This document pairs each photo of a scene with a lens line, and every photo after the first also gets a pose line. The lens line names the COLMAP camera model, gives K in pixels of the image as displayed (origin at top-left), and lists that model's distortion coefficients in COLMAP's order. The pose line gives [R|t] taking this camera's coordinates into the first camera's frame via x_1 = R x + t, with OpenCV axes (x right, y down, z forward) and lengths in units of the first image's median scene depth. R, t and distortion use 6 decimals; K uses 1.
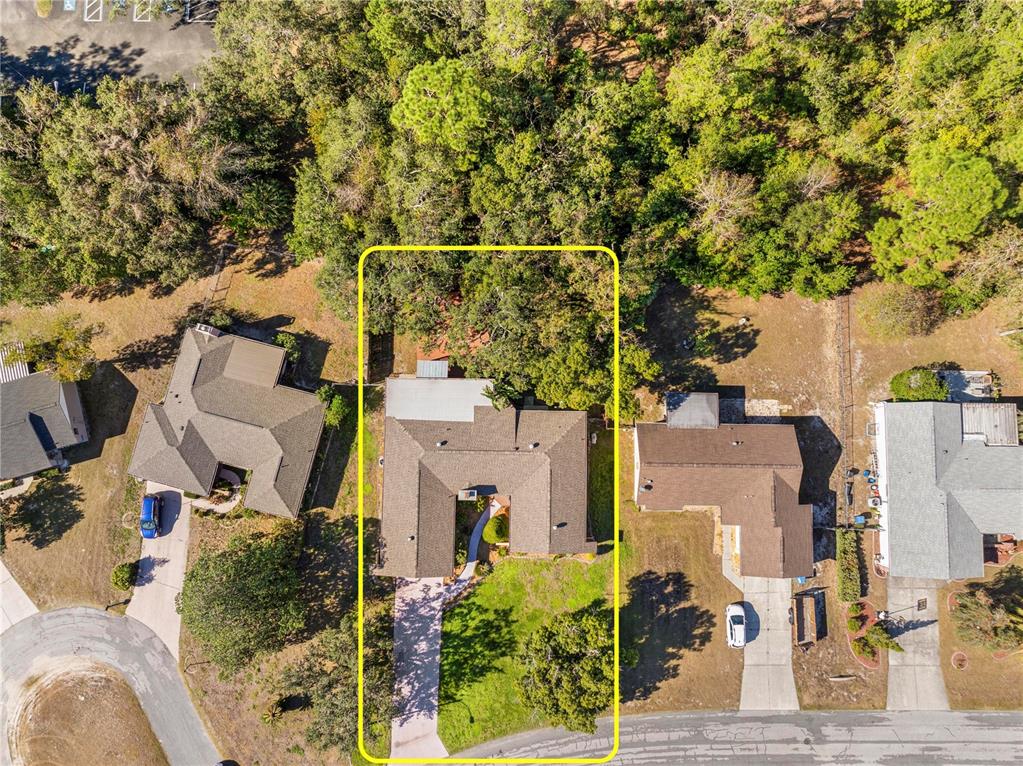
lens RADIAL K [[719.5, 0, 511.5], [0, 719.5, 383.0], [0, 0, 1]] dist [-0.035222, -0.001426]
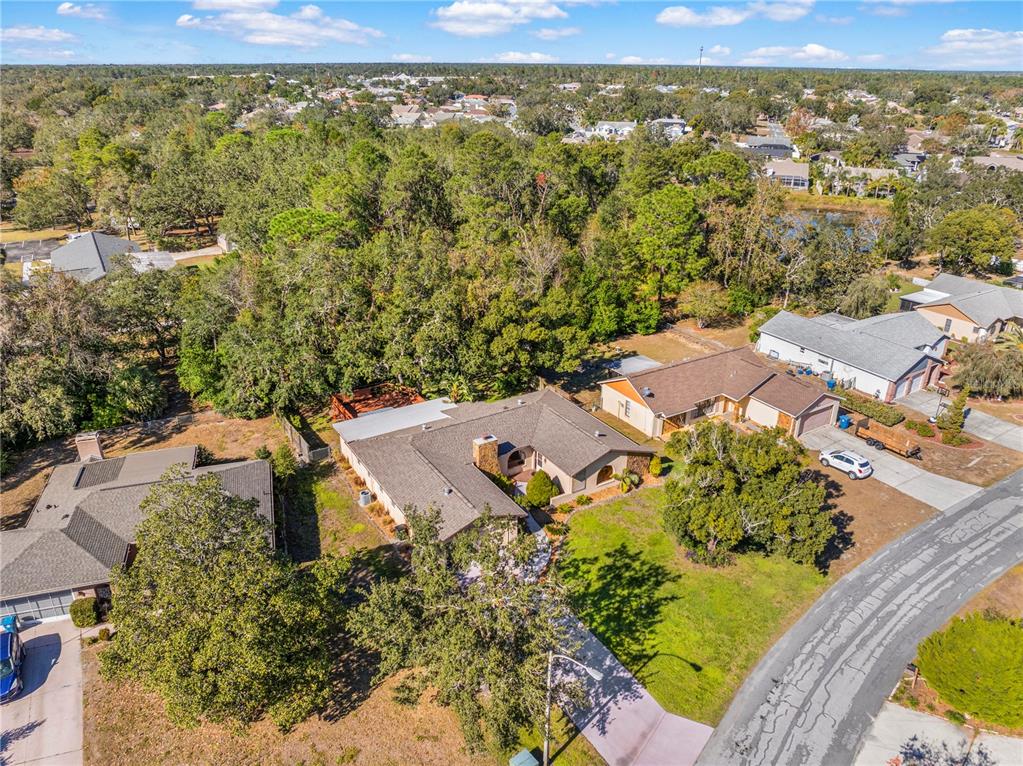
lens RADIAL K [[716.8, 0, 511.5], [0, 716.8, 383.0], [0, 0, 1]] dist [-0.025417, 0.002844]
pose [[0.844307, -0.222140, 0.487648, -0.395007], [0.533056, 0.441159, -0.721963, 0.690113], [-0.054753, 0.869501, 0.490887, 0.532103]]
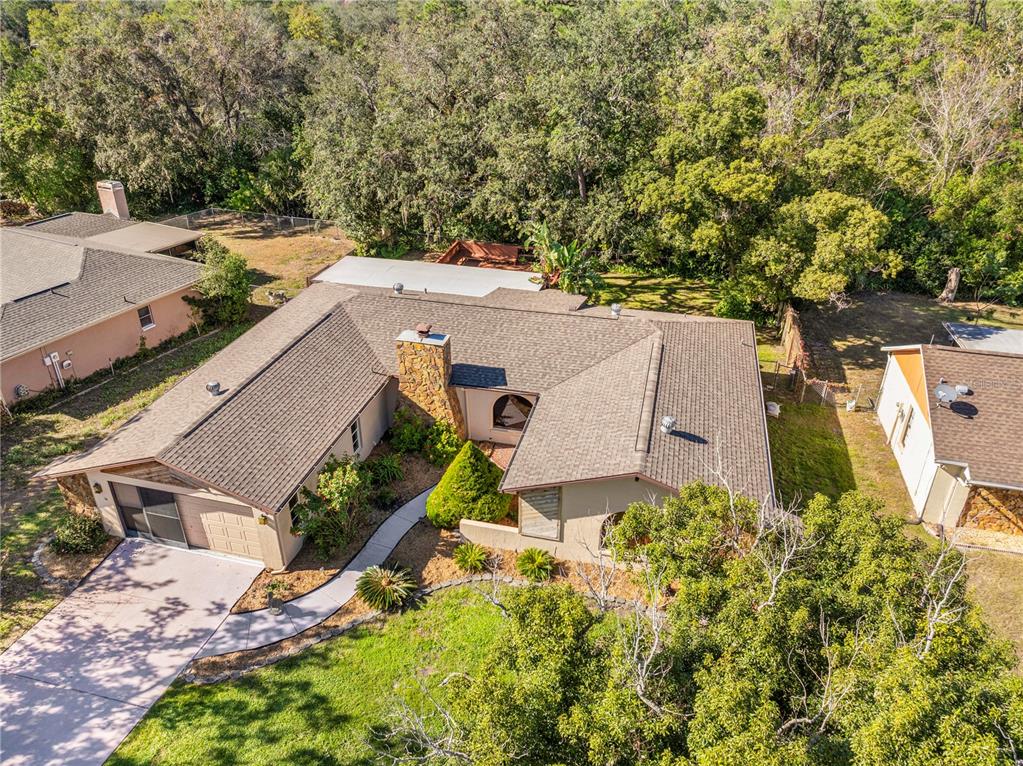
lens RADIAL K [[719.5, 0, 511.5], [0, 719.5, 383.0], [0, 0, 1]] dist [-0.035222, -0.001426]
pose [[0.974629, 0.105157, -0.197586, 0.052476], [-0.222371, 0.555423, -0.801285, 0.429546], [0.025483, 0.824893, 0.564715, 0.785761]]
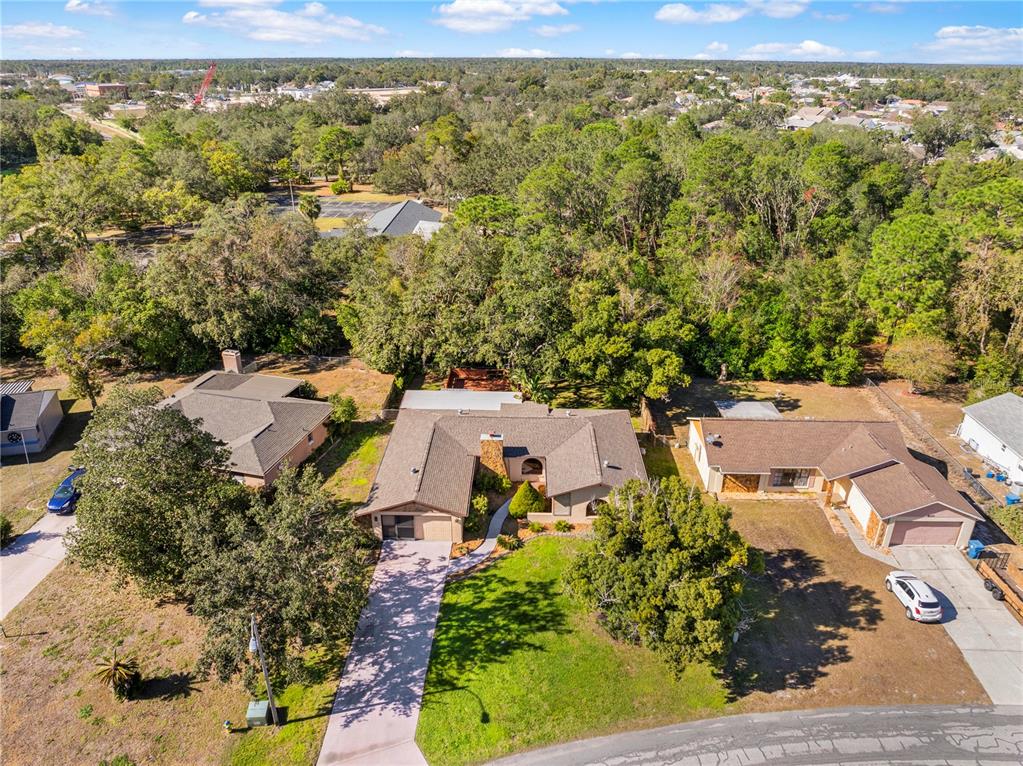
lens RADIAL K [[719.5, 0, 511.5], [0, 719.5, 383.0], [0, 0, 1]] dist [-0.035222, -0.001426]
pose [[0.999974, 0.000798, -0.007219, -0.032591], [-0.006626, 0.507106, -0.861858, 0.782496], [0.002973, 0.861883, 0.507098, 0.522514]]
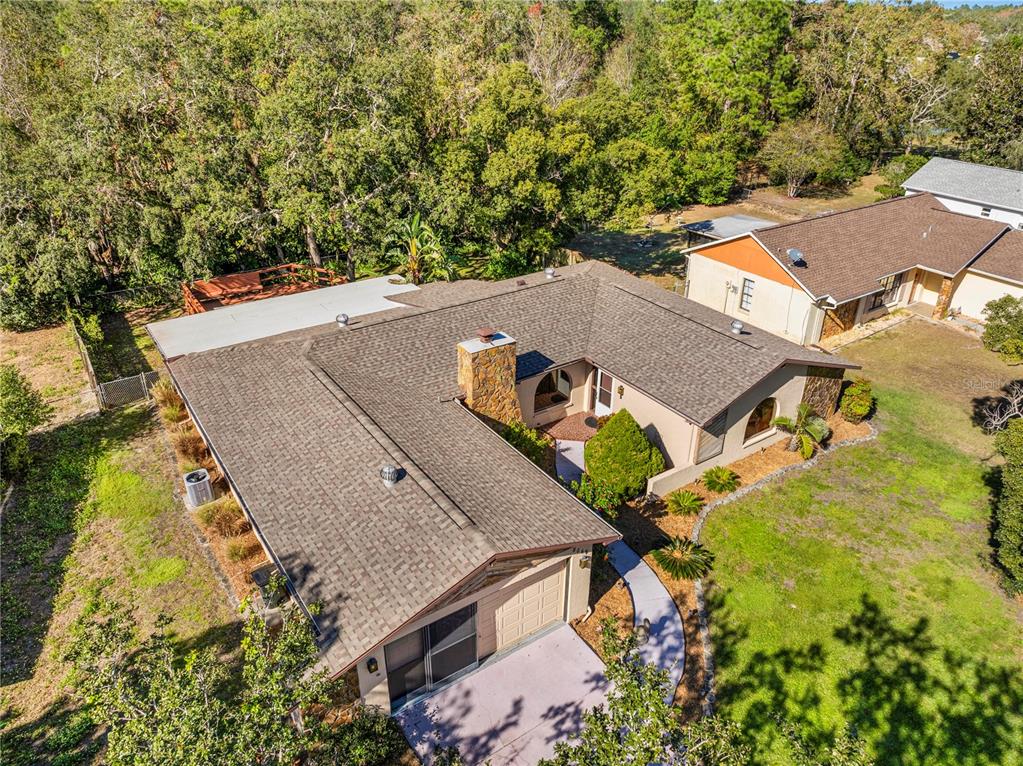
lens RADIAL K [[719.5, 0, 511.5], [0, 719.5, 383.0], [0, 0, 1]] dist [-0.035222, -0.001426]
pose [[0.817181, -0.271020, 0.508688, -0.216735], [0.573092, 0.476212, -0.666924, 0.376266], [-0.061493, 0.836523, 0.544471, 0.803492]]
